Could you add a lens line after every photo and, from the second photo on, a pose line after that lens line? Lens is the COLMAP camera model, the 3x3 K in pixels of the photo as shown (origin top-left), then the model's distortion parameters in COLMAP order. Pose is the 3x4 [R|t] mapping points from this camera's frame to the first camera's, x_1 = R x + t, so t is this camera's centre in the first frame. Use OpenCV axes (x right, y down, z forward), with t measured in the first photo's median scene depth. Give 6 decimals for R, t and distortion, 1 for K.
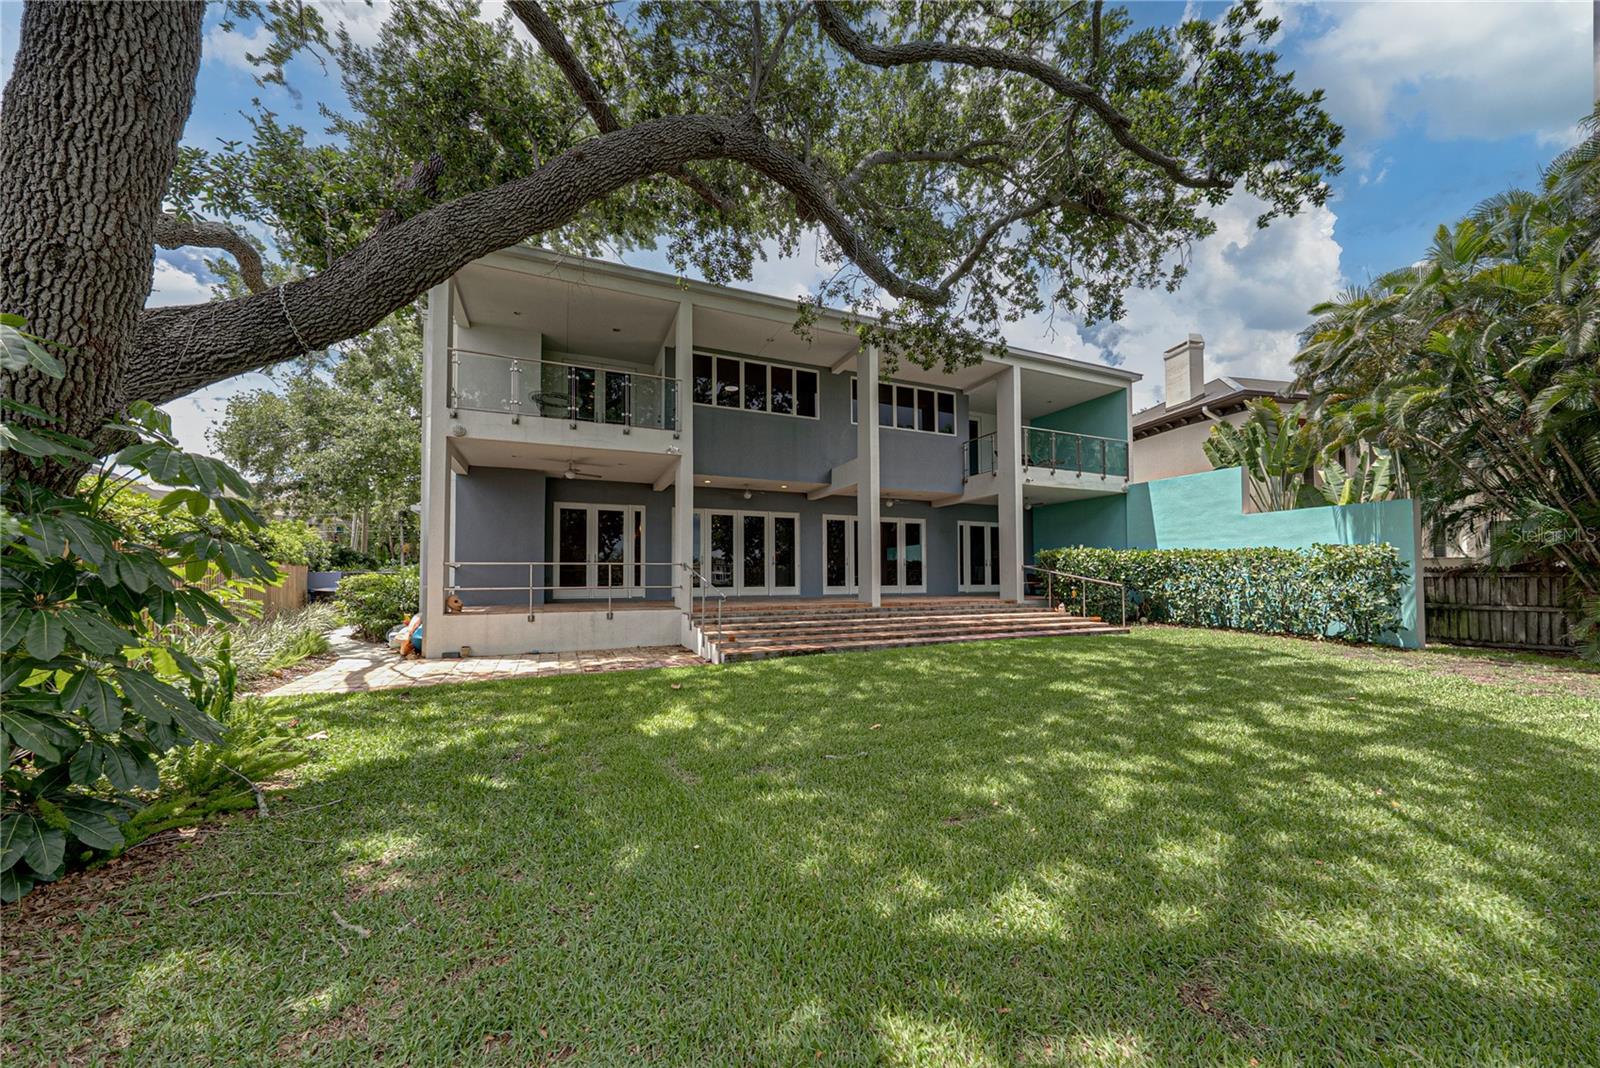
lens RADIAL K [[690.6, 0, 793.7], [0, 690.6, 523.1], [0, 0, 1]] dist [0.001392, 0.000170]
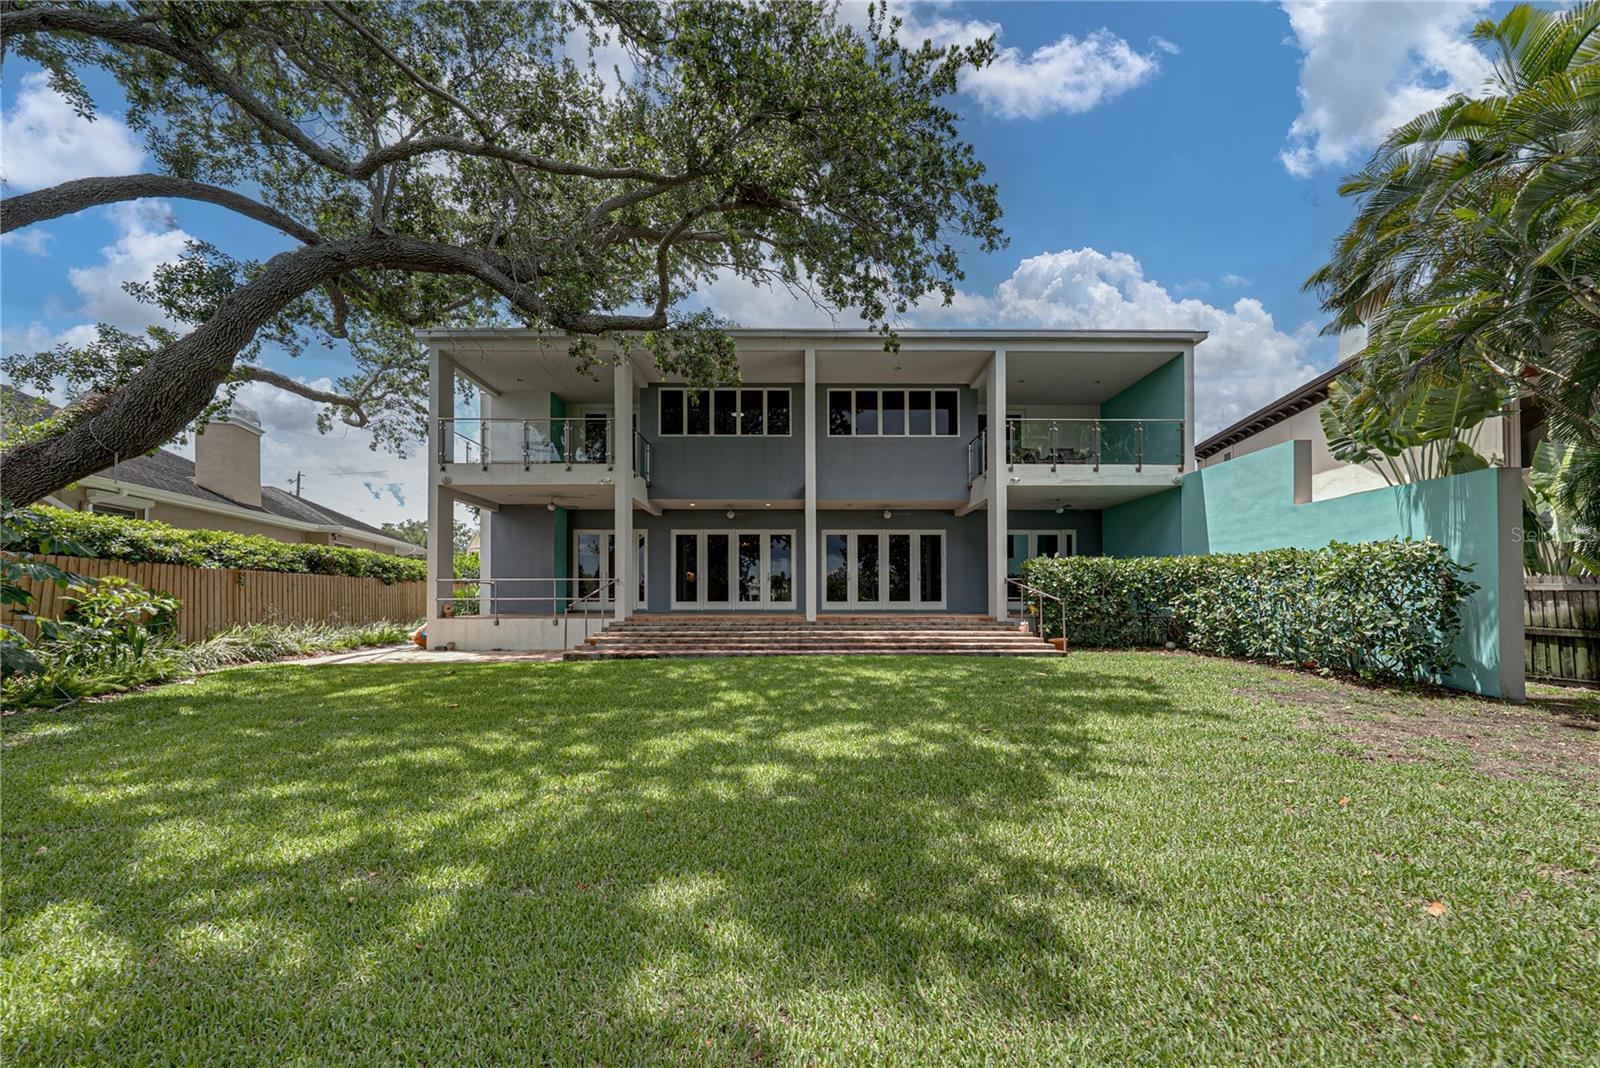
lens RADIAL K [[701.0, 0, 800.0], [0, 701.0, 564.7], [0, 0, 1]] dist [-0.003417, -0.000405]
pose [[0.875561, -0.020124, -0.482688, 0.556356], [0.031827, 0.999364, 0.016067, 0.022719], [0.482058, -0.029430, 0.875645, 0.097171]]
